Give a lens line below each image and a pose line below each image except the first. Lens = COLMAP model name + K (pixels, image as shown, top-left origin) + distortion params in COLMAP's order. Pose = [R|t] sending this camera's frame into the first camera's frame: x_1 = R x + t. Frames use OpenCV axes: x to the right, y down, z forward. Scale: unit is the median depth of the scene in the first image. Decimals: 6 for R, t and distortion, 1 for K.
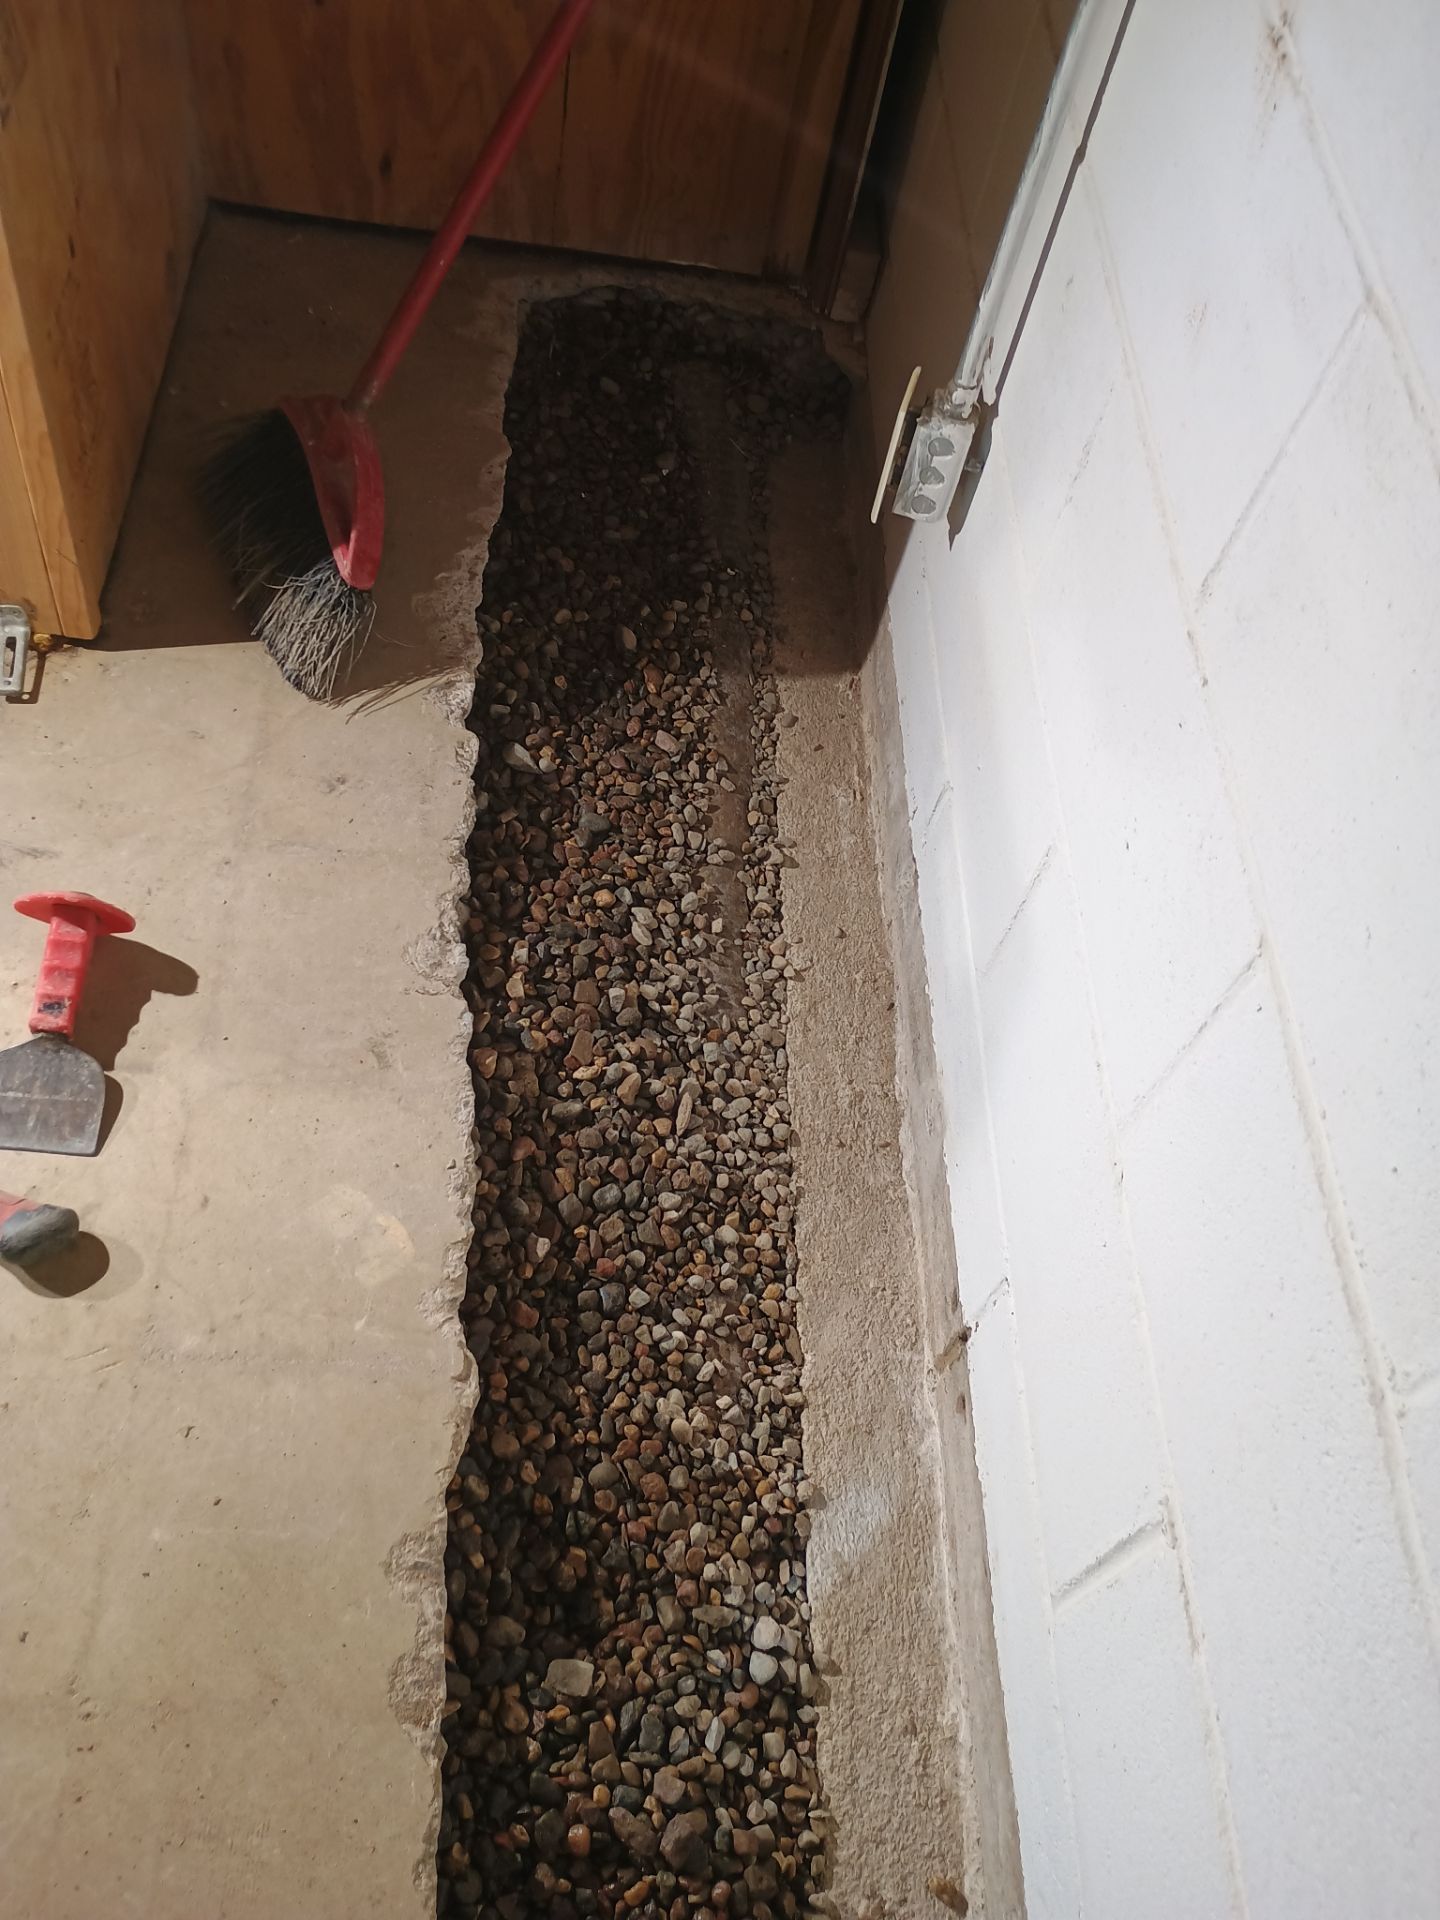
lens RADIAL K [[1697.7, 0, 720.0], [0, 1697.7, 960.0], [0, 0, 1]] dist [0.062652, -0.099325]
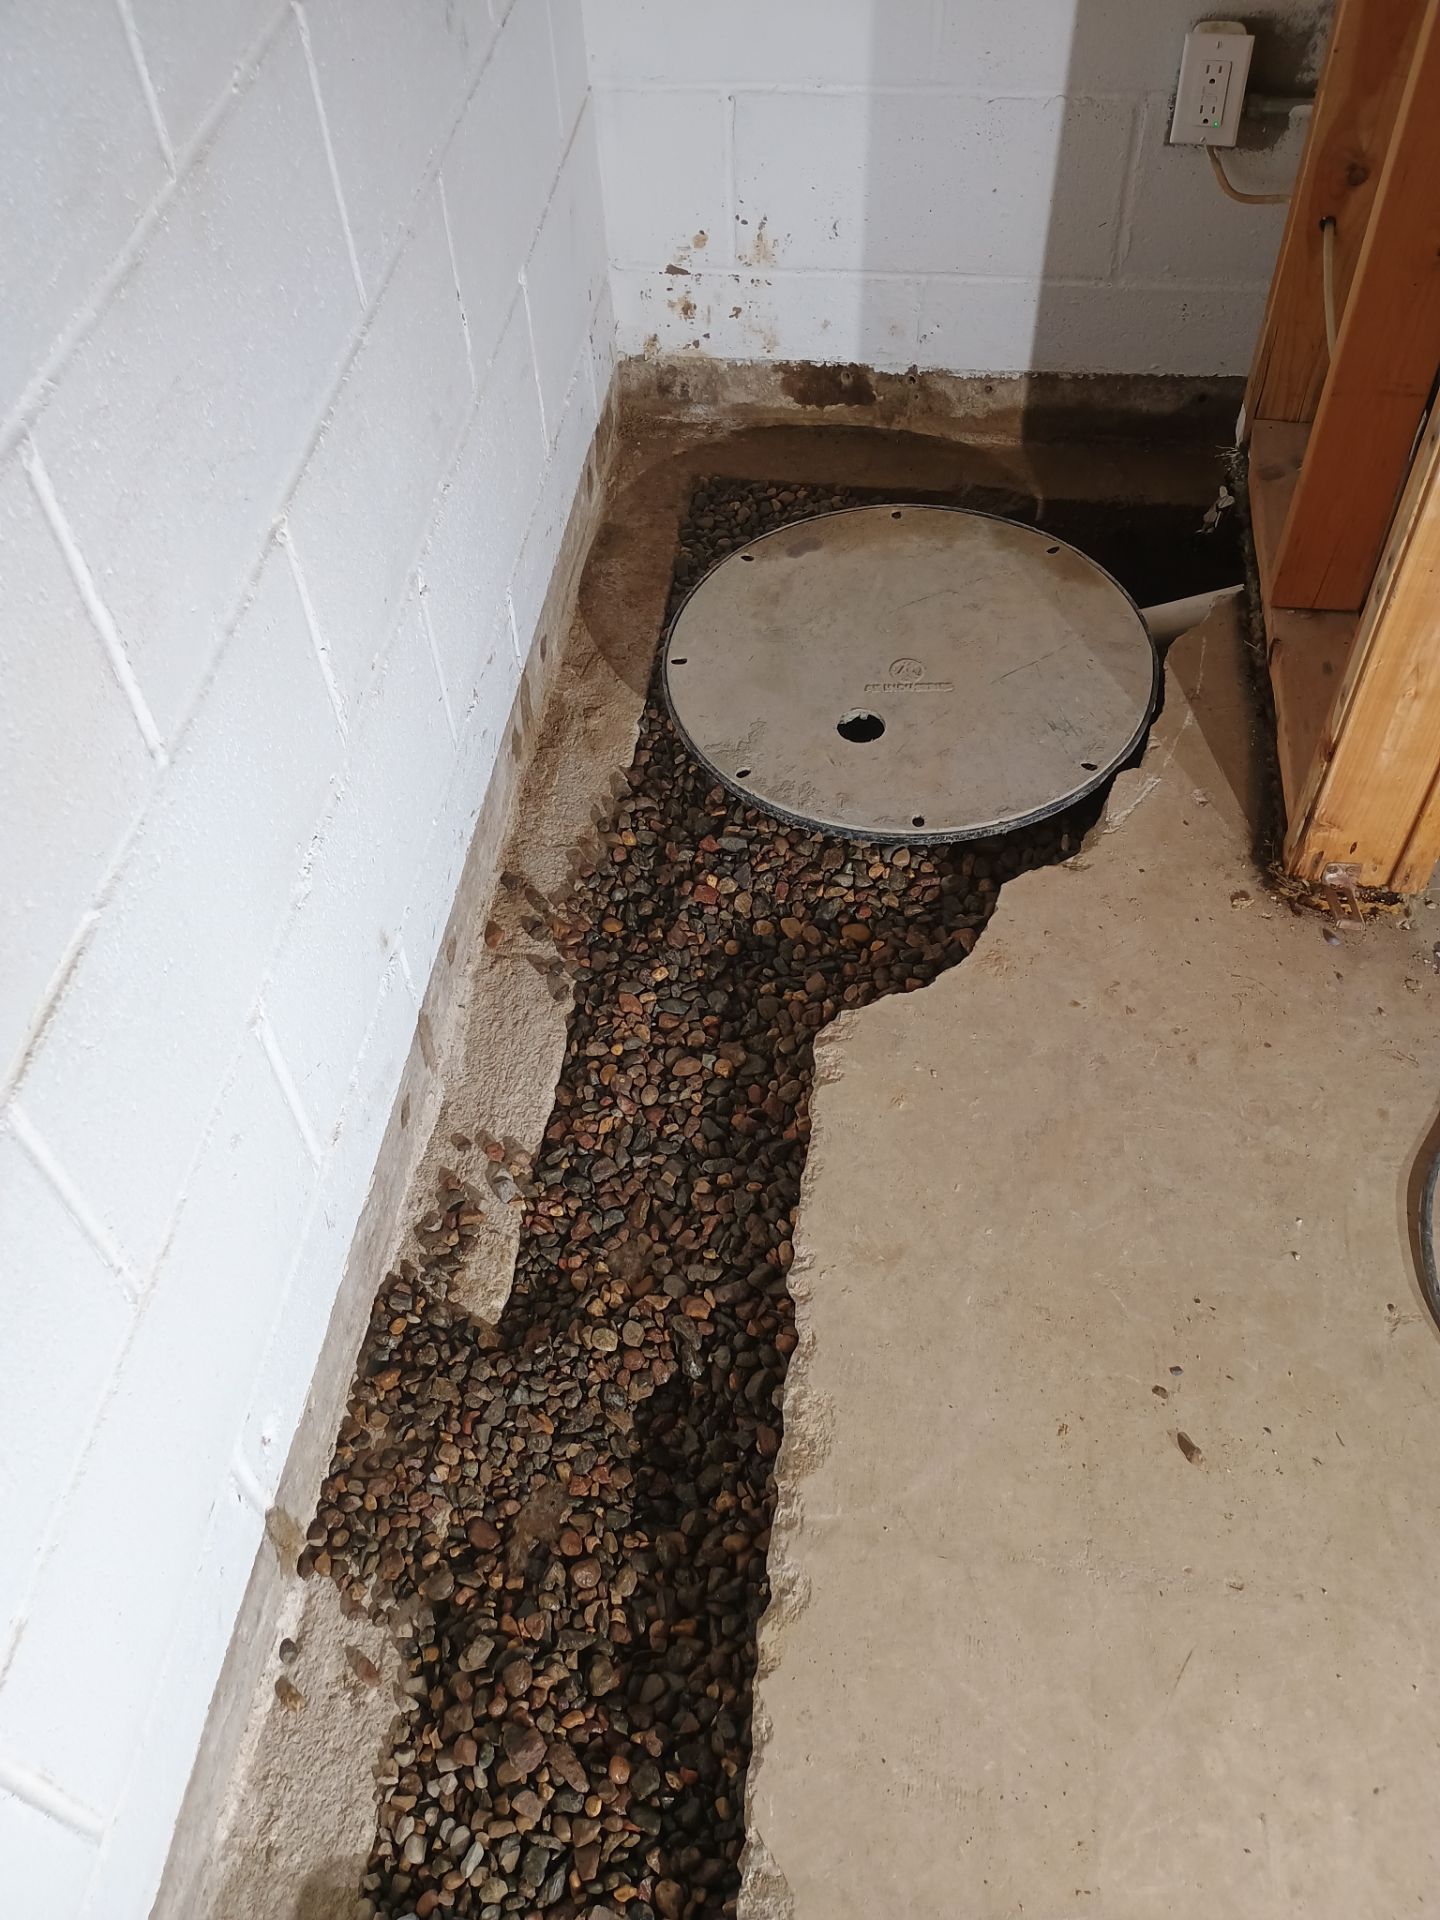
lens RADIAL K [[1697.7, 0, 720.0], [0, 1697.7, 960.0], [0, 0, 1]] dist [0.062652, -0.099325]
pose [[-0.982648, -0.185416, -0.004911, -0.043312], [0.048040, -0.279993, 0.958799, -0.354820], [-0.179151, 0.941926, 0.284042, 0.202067]]
